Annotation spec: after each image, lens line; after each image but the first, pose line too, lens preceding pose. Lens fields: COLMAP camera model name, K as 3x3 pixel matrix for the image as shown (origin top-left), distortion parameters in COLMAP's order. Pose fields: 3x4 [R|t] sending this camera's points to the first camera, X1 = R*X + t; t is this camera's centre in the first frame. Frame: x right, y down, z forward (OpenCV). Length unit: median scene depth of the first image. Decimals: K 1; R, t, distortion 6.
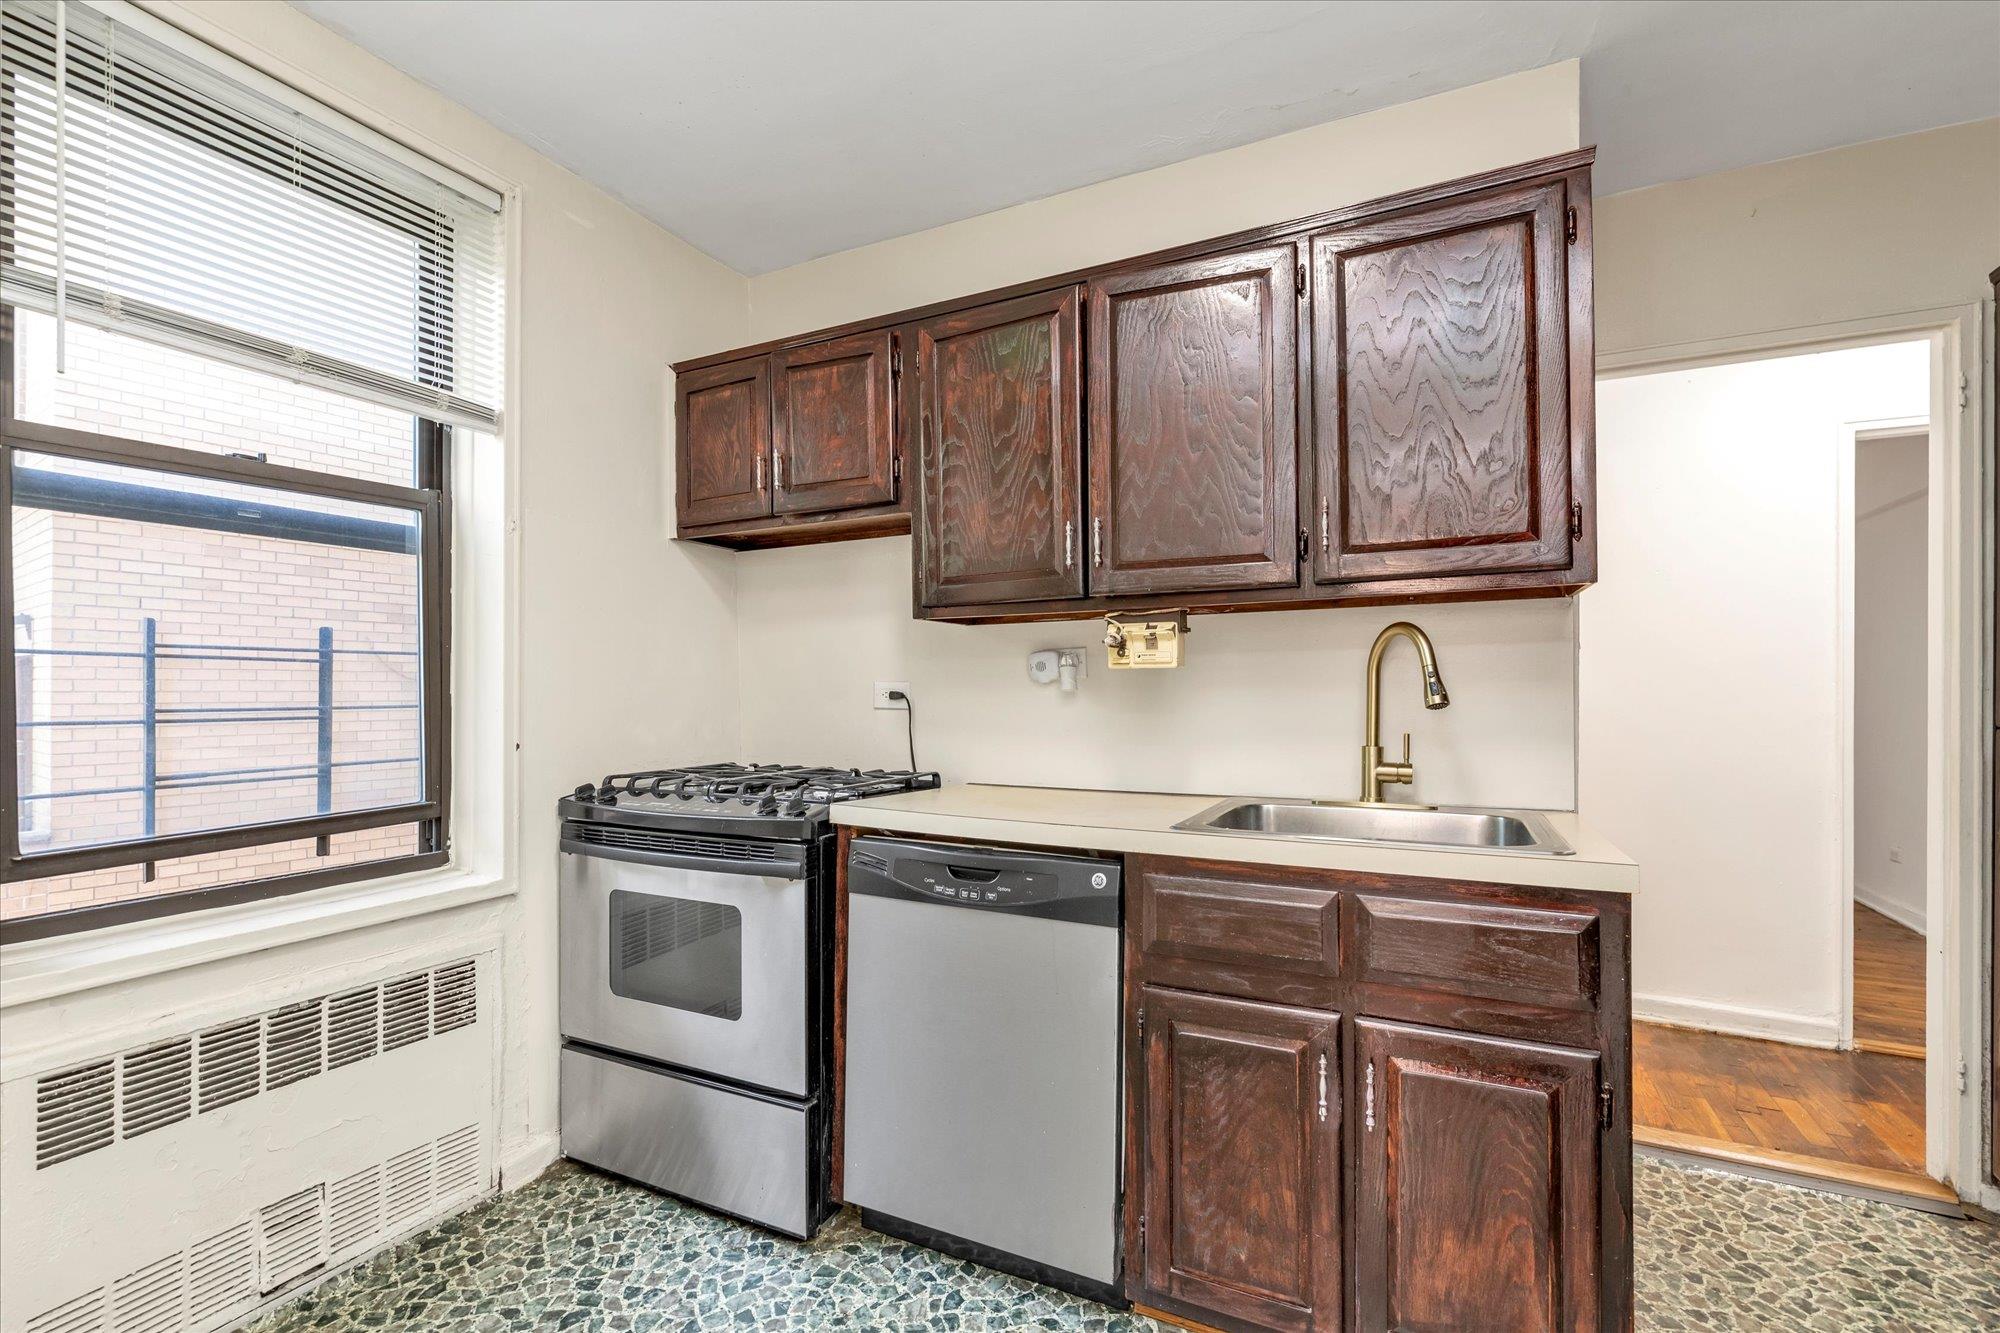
lens RADIAL K [[879.3, 0, 1000.7], [0, 879.3, 675.3], [0, 0, 1]] dist [0.000467, -0.000148]
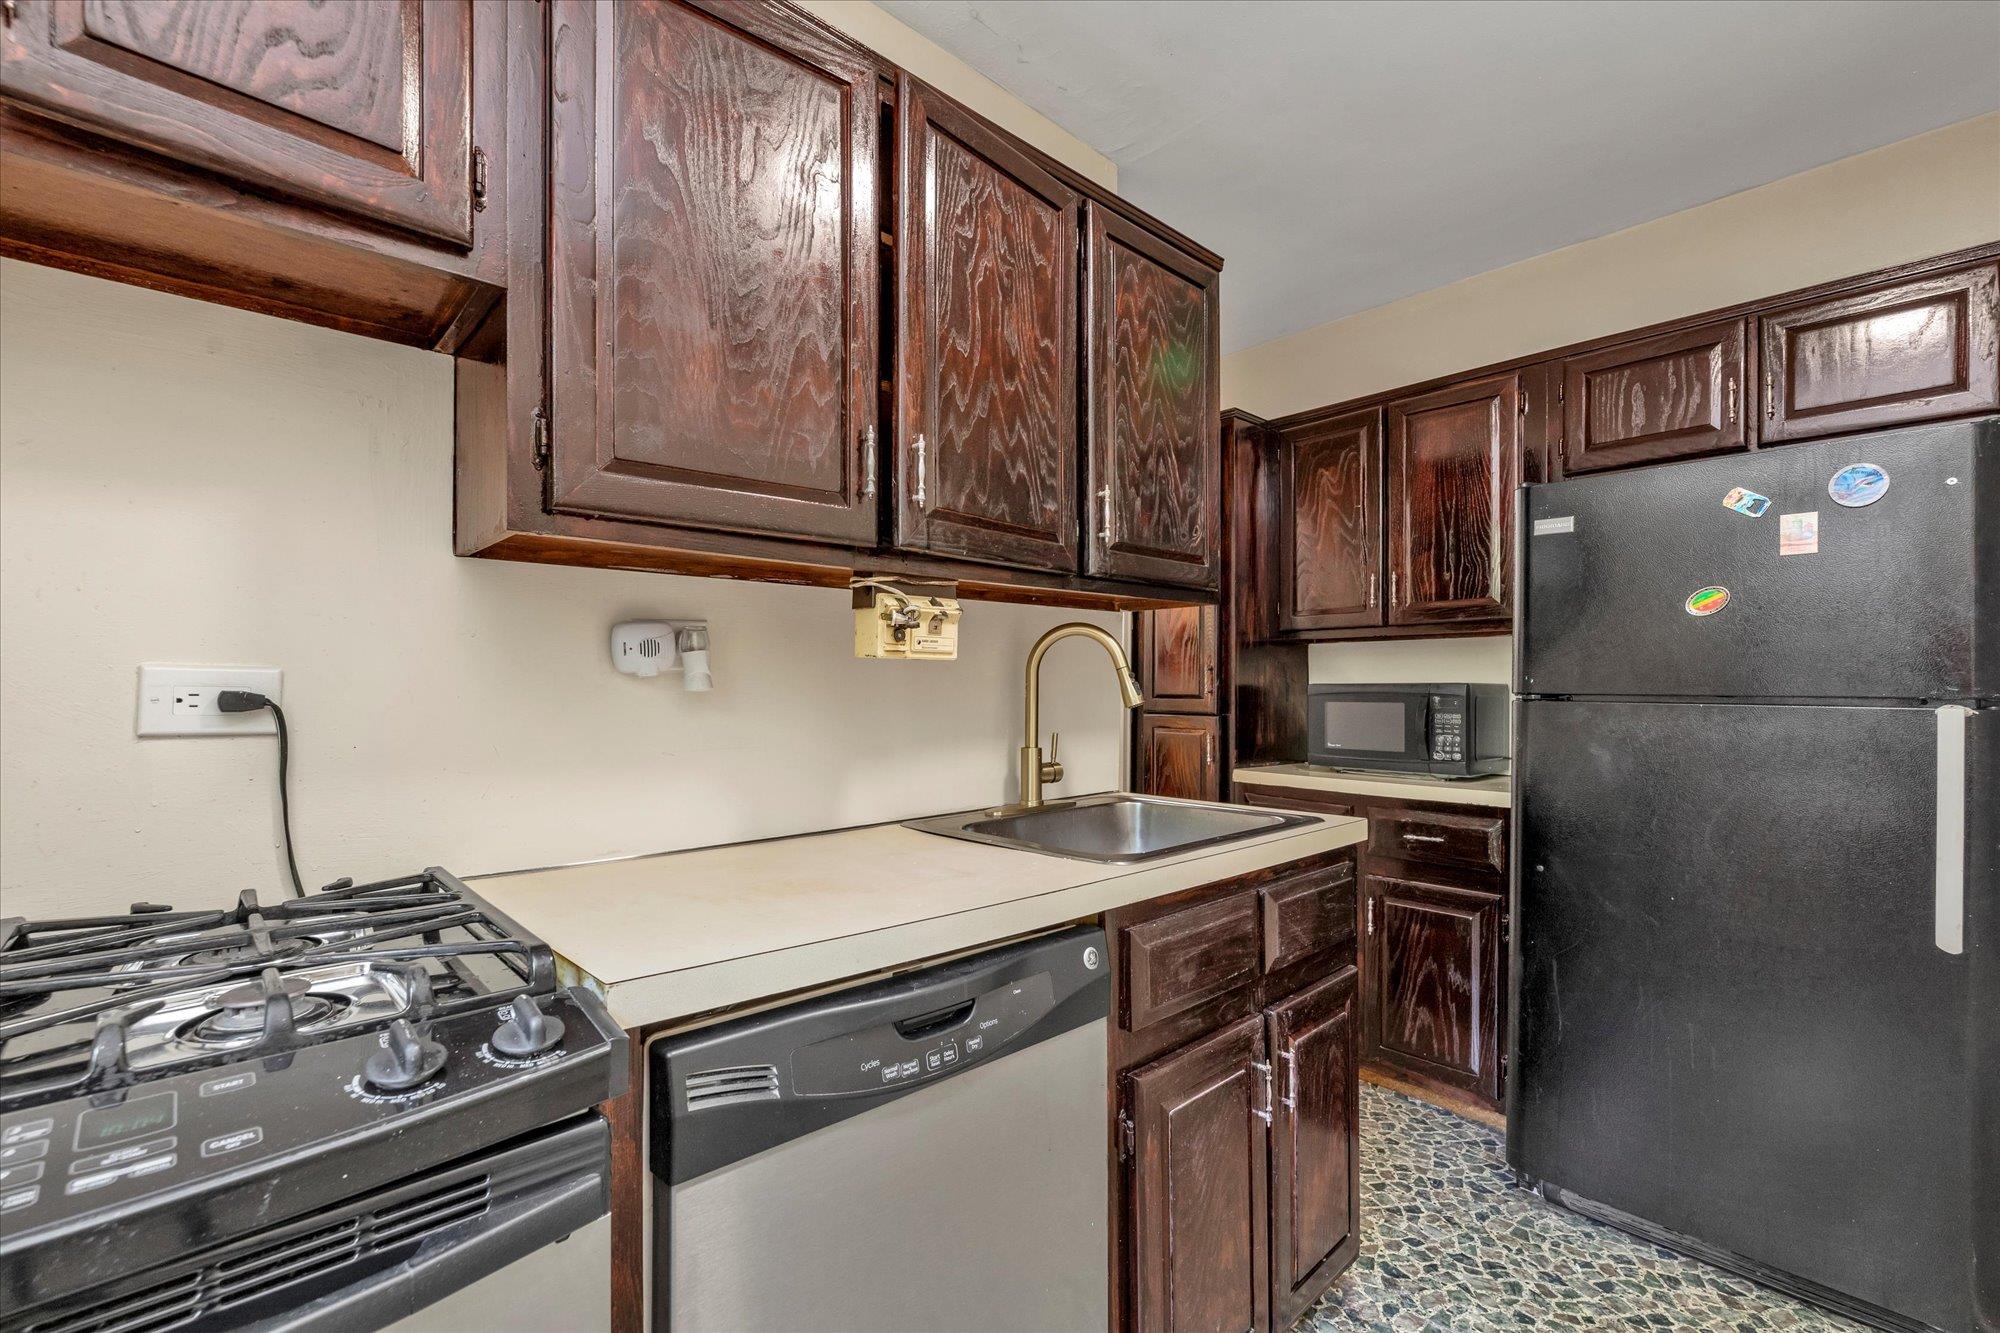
lens RADIAL K [[879.3, 0, 1000.7], [0, 879.3, 675.3], [0, 0, 1]] dist [0.000467, -0.000148]
pose [[0.346127, 0.010572, 0.938128, -0.496759], [-0.019802, 0.999796, -0.003961, 0.006902], [-0.937979, -0.017206, 0.346265, 0.699643]]
